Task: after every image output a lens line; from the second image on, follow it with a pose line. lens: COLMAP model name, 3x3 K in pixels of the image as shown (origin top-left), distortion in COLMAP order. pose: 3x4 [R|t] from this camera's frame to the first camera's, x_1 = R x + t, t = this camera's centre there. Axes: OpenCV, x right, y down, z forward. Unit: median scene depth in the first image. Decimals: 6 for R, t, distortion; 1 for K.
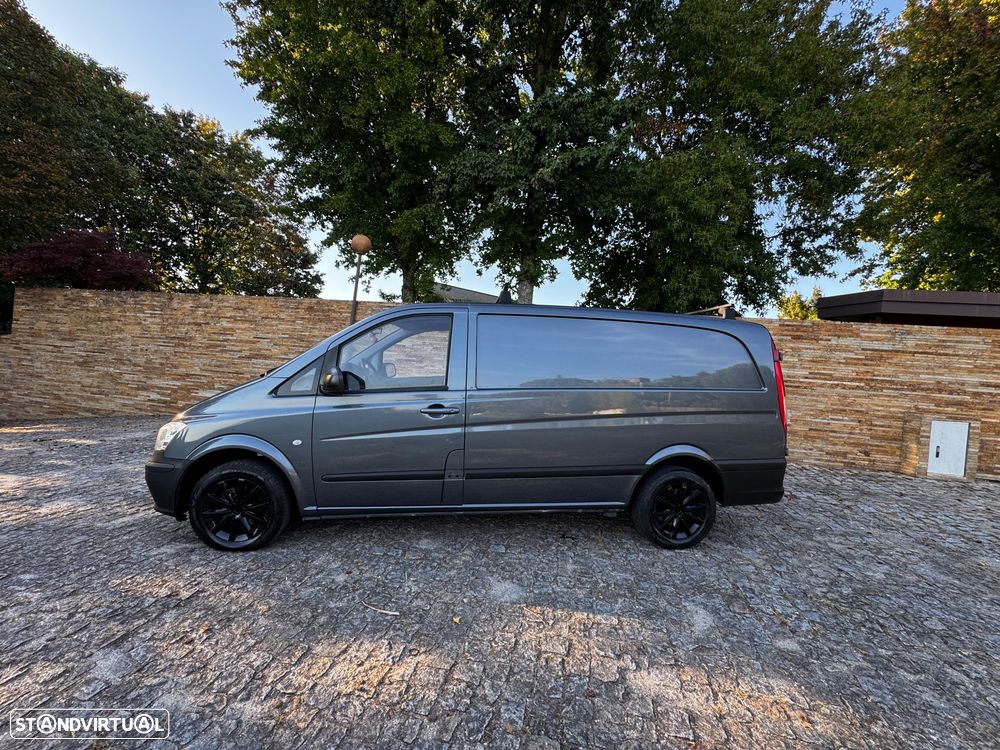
lens RADIAL K [[394.7, 0, 500.0], [0, 394.7, 375.0], [0, 0, 1]] dist [-0.000764, -0.000314]
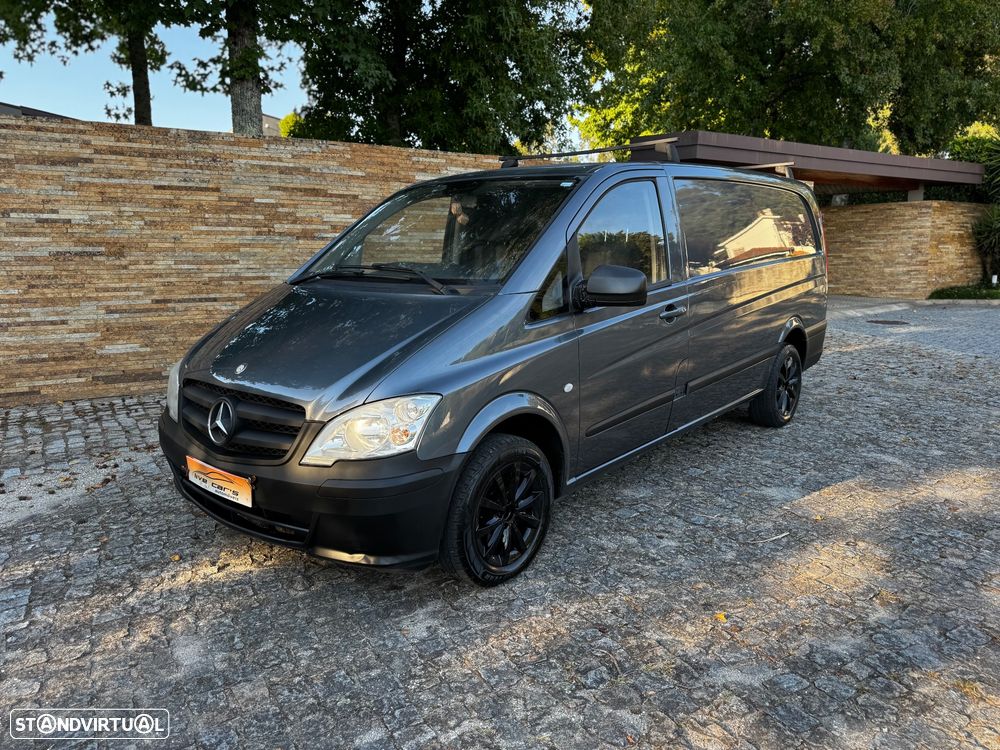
lens RADIAL K [[736.7, 0, 500.0], [0, 736.7, 375.0], [0, 0, 1]] dist [0.061986, -0.074653]
pose [[0.712809, -0.181952, 0.677346, -1.360082], [0.049678, 0.976435, 0.210016, -0.107850], [-0.699597, -0.116053, 0.705050, 0.221541]]
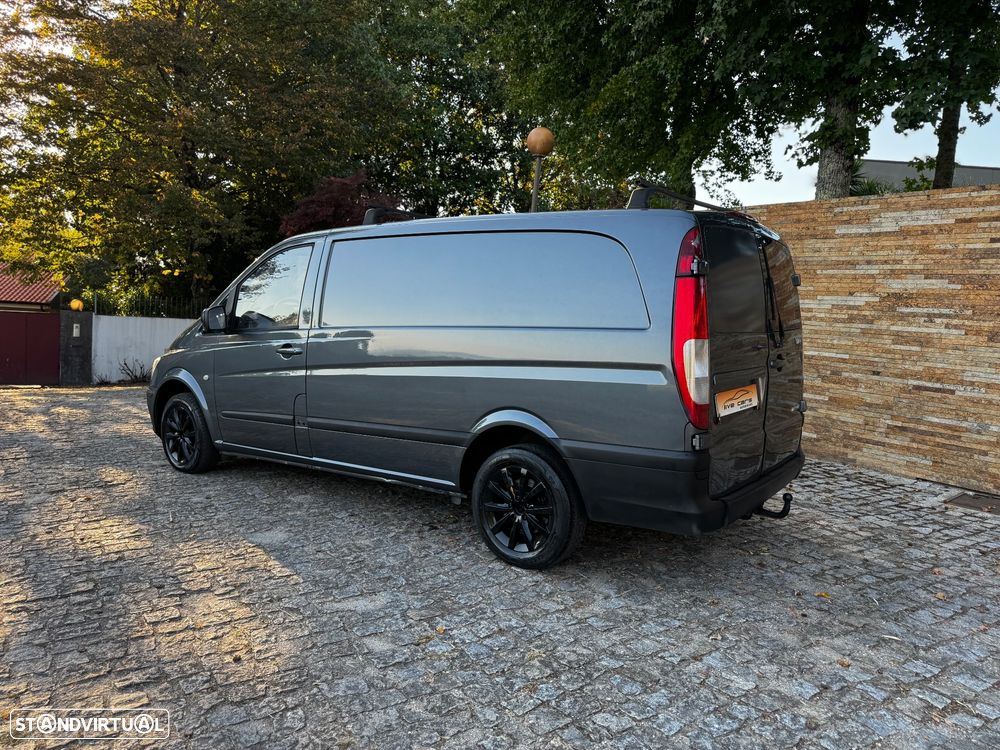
lens RADIAL K [[712.2, 0, 501.4], [0, 712.2, 374.0], [0, 0, 1]] dist [0.008792, -0.011244]
pose [[0.732179, 0.037678, -0.680069, 1.330185], [0.005510, 0.998108, 0.061230, 0.045247], [0.681090, -0.048579, 0.730587, 0.118347]]
